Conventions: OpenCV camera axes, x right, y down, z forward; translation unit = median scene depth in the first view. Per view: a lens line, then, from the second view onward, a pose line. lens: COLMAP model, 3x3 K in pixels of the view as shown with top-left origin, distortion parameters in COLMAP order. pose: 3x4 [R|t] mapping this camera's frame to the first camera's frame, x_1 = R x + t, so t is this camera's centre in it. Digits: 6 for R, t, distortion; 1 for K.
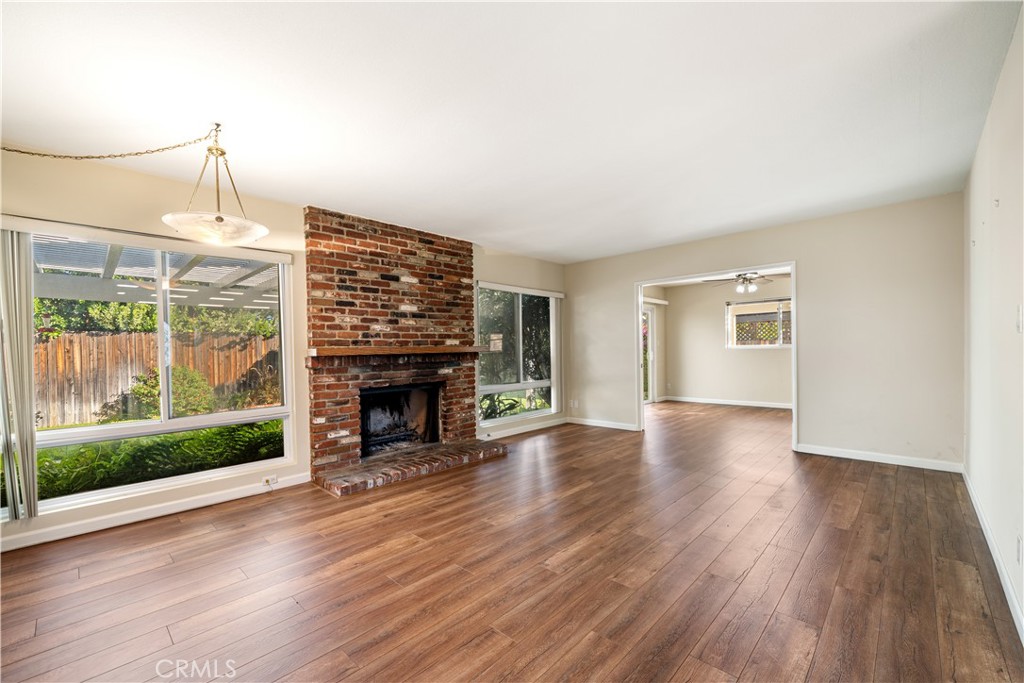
lens RADIAL K [[419.0, 0, 501.0], [0, 419.0, 353.4], [0, 0, 1]] dist [0.001085, 0.000234]
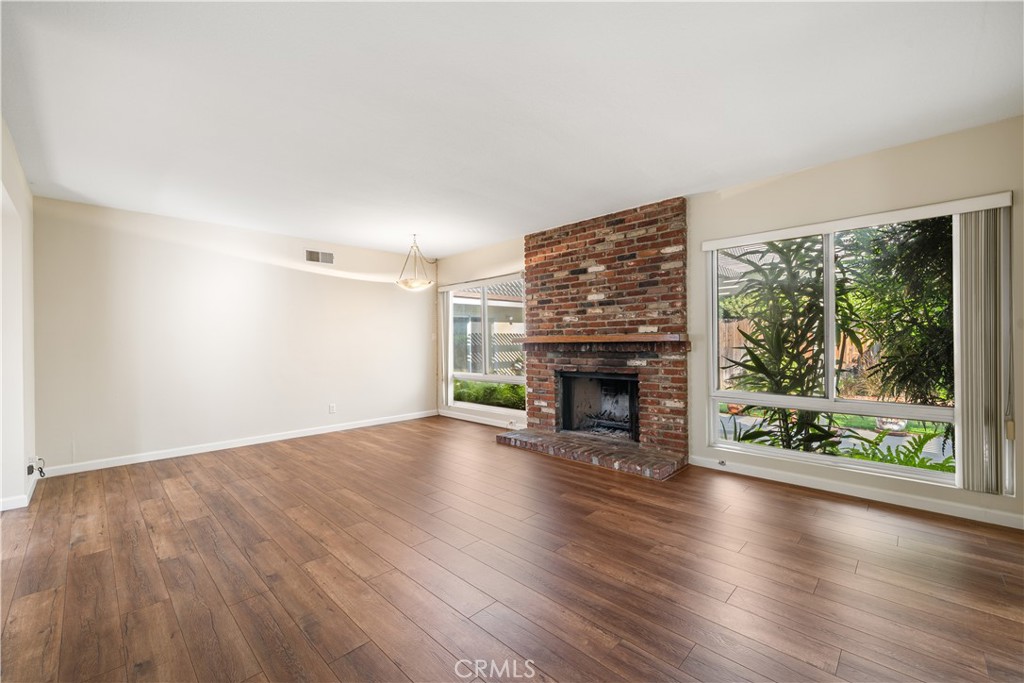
lens RADIAL K [[418.0, 0, 519.5], [0, 418.0, 342.0], [0, 0, 1]] dist [-0.000941, -0.000196]
pose [[0.011896, 0.017925, -0.999769, 0.814950], [0.000773, 0.999839, 0.017935, -0.018415], [0.999929, -0.000986, 0.011880, 0.833258]]
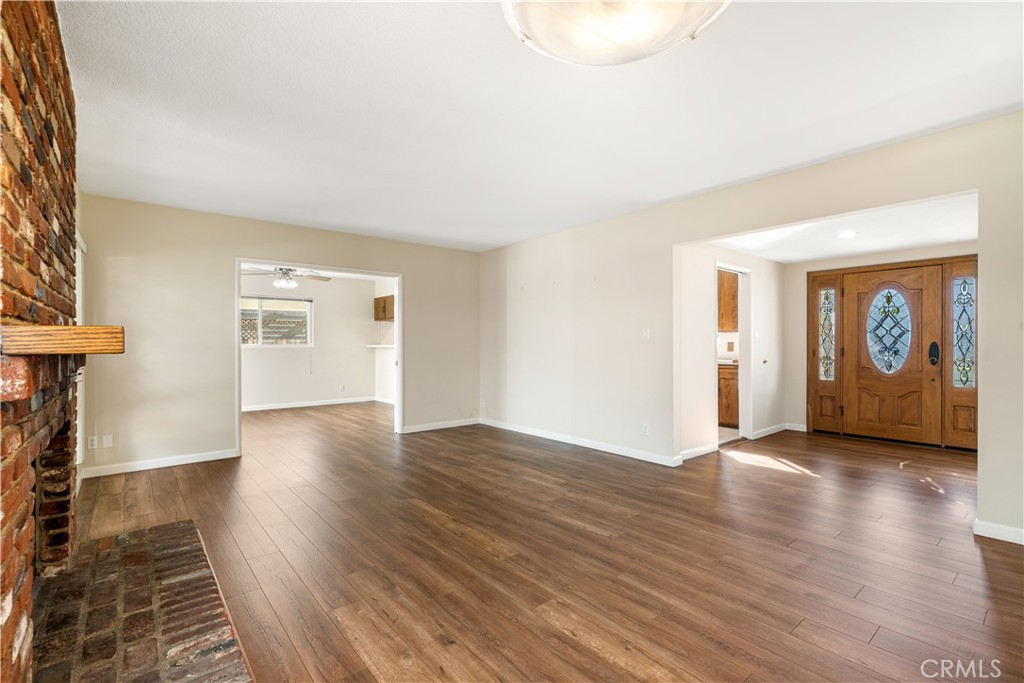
lens RADIAL K [[460.1, 0, 513.5], [0, 460.1, 344.4], [0, 0, 1]] dist [0.000675, 0.000125]
pose [[0.108759, 0.017551, 0.993913, -0.592635], [0.009733, 0.999777, -0.018720, 0.009563], [-0.994020, 0.011710, 0.108564, 0.580811]]
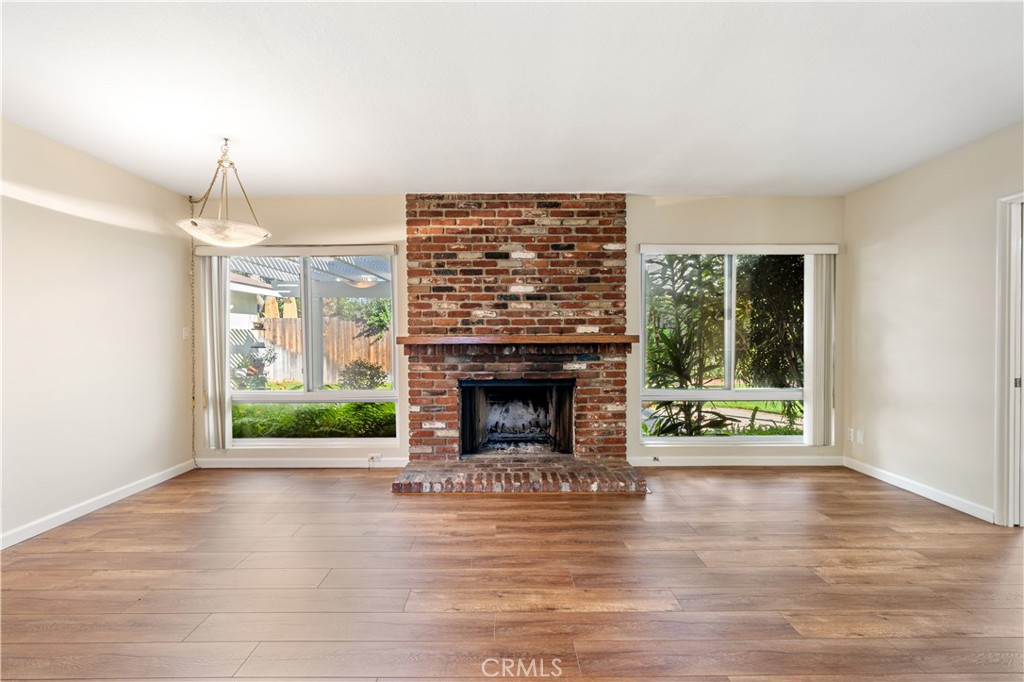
lens RADIAL K [[402.9, 0, 512.0], [0, 402.9, 341.0], [0, 0, 1]] dist [-0.002046, -0.000134]
pose [[0.704170, 0.024469, -0.709609, 0.354745], [-0.014734, 0.999694, 0.019851, -0.020126], [0.709878, -0.003523, 0.704316, 0.431388]]
